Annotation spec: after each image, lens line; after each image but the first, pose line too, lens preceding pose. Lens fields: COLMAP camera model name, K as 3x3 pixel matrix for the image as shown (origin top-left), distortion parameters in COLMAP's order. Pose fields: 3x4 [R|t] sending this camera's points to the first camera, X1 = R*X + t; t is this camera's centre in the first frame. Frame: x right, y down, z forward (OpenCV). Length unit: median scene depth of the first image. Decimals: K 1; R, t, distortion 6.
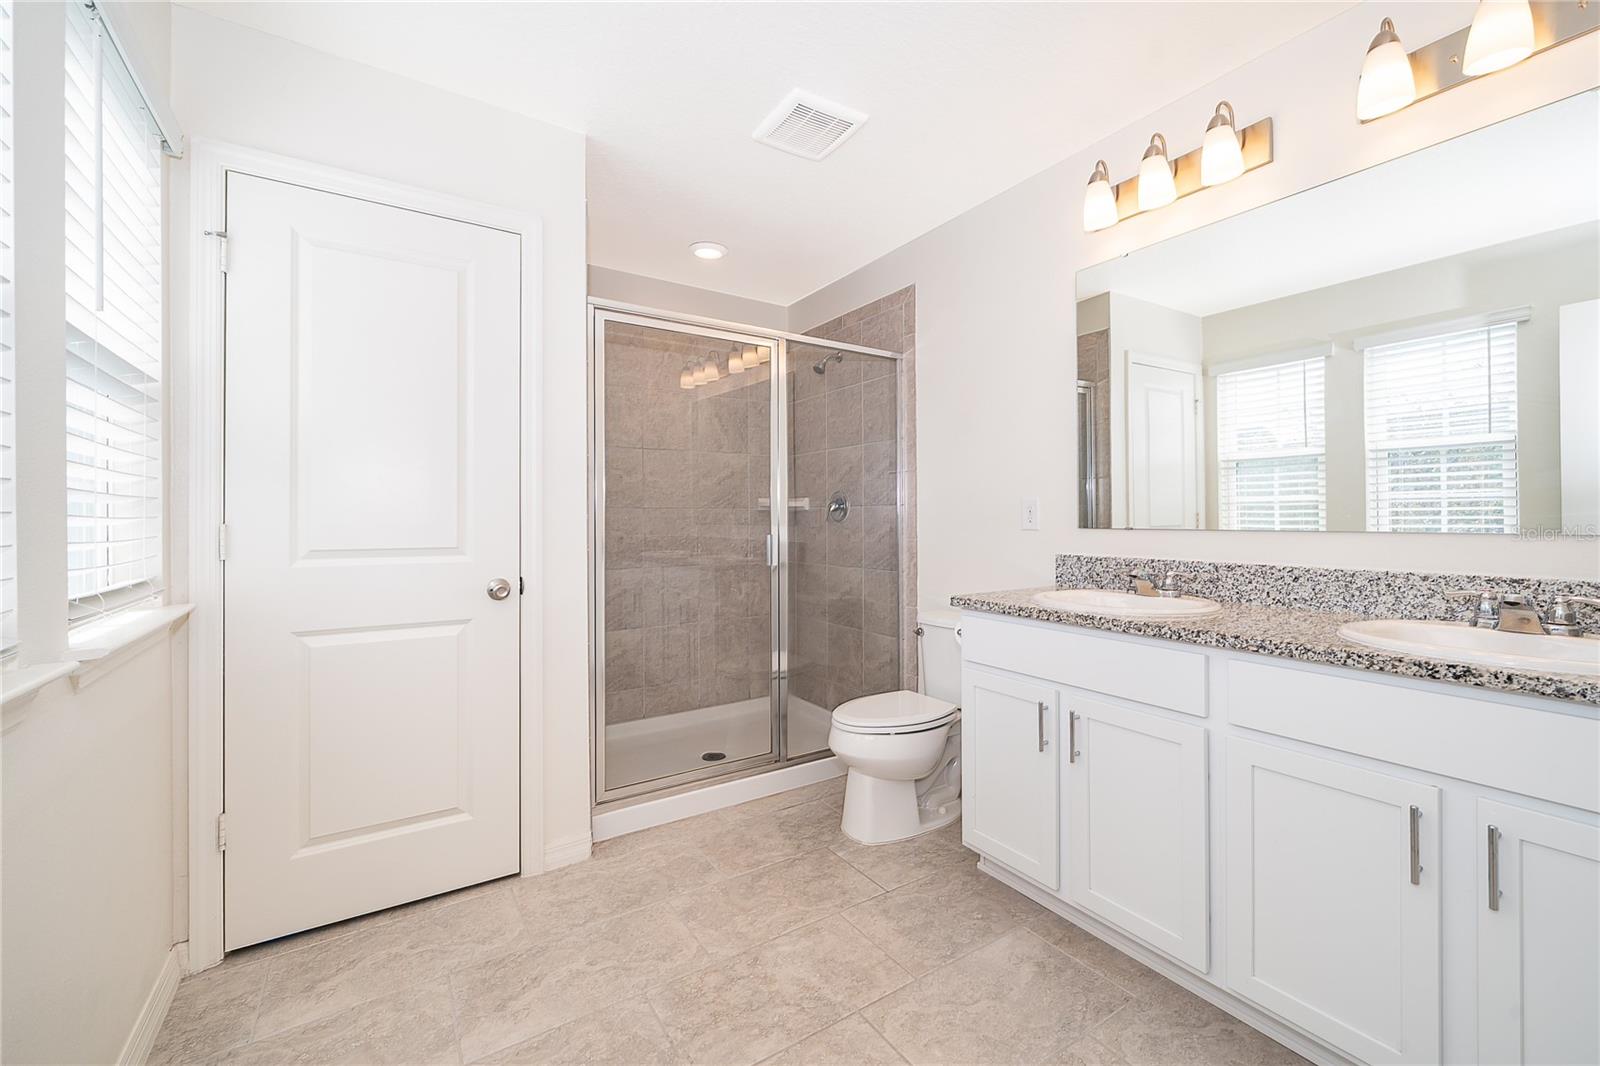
lens RADIAL K [[648.3, 0, 794.8], [0, 648.3, 522.7], [0, 0, 1]] dist [-0.003246, -0.000258]
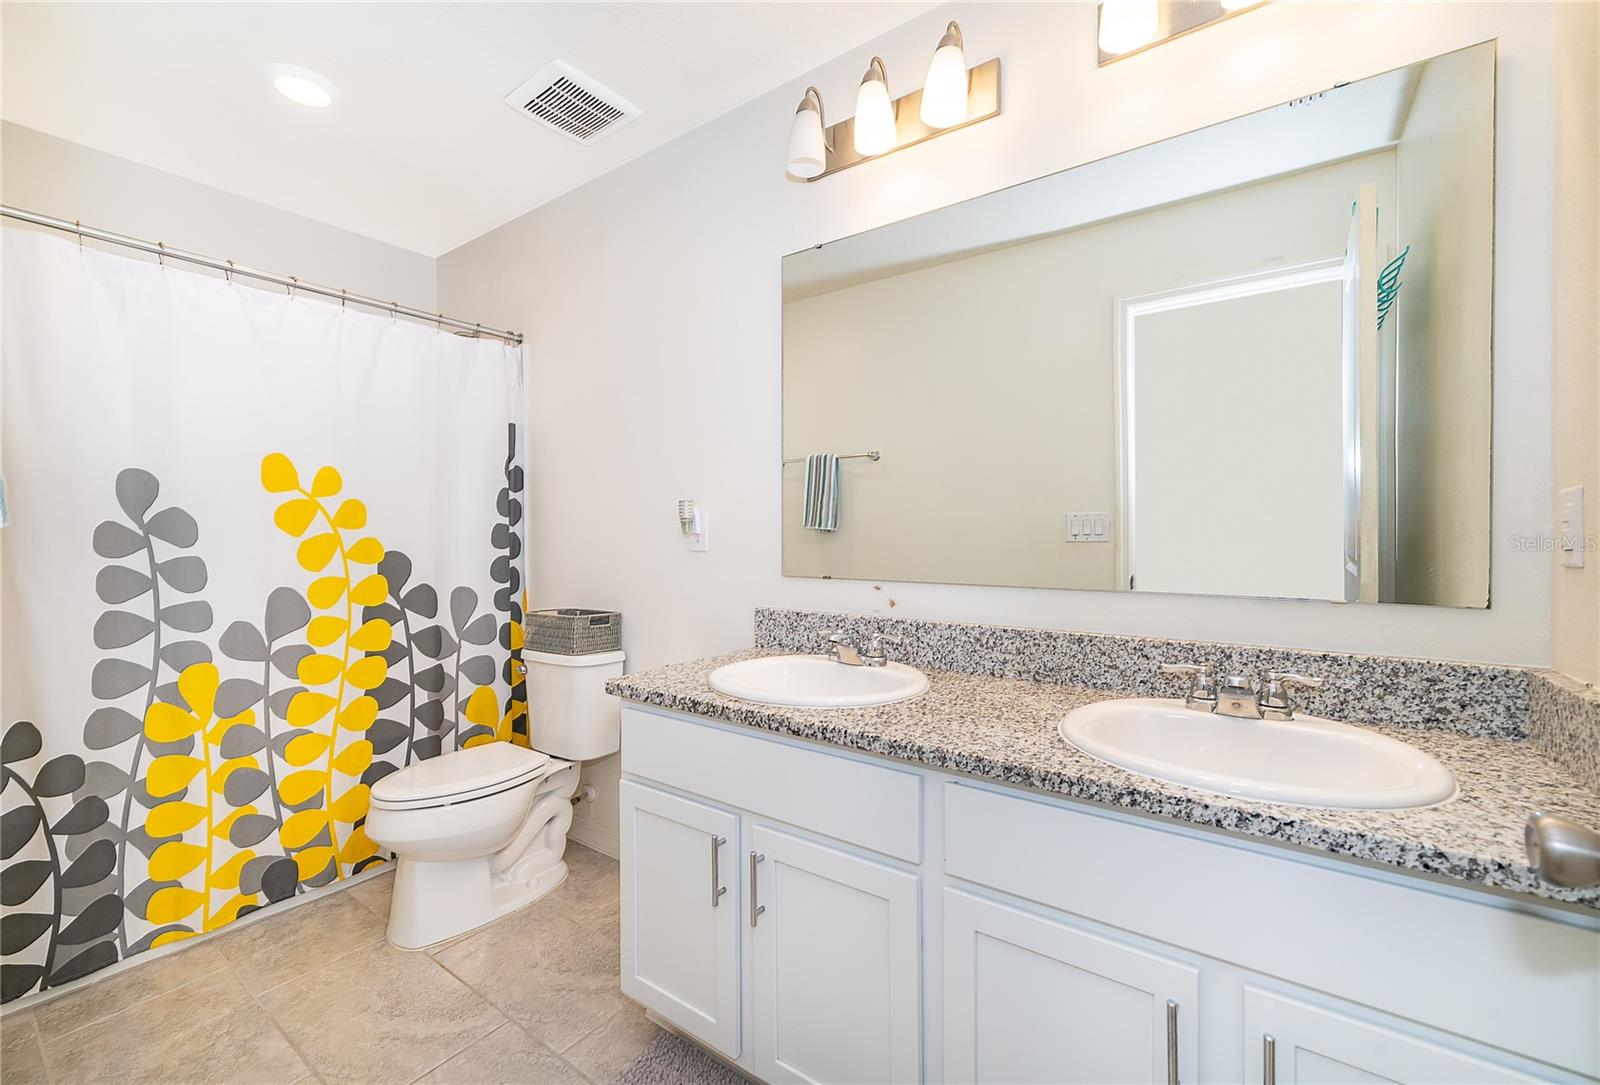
lens RADIAL K [[663.7, 0, 800.0], [0, 663.7, 542.5], [0, 0, 1]] dist [0.001822, 0.000183]
pose [[0.931297, 0.019276, 0.363750, 0.209316], [-0.017564, 0.999814, -0.008015, -0.033925], [-0.363837, 0.001075, 0.931462, 0.320497]]
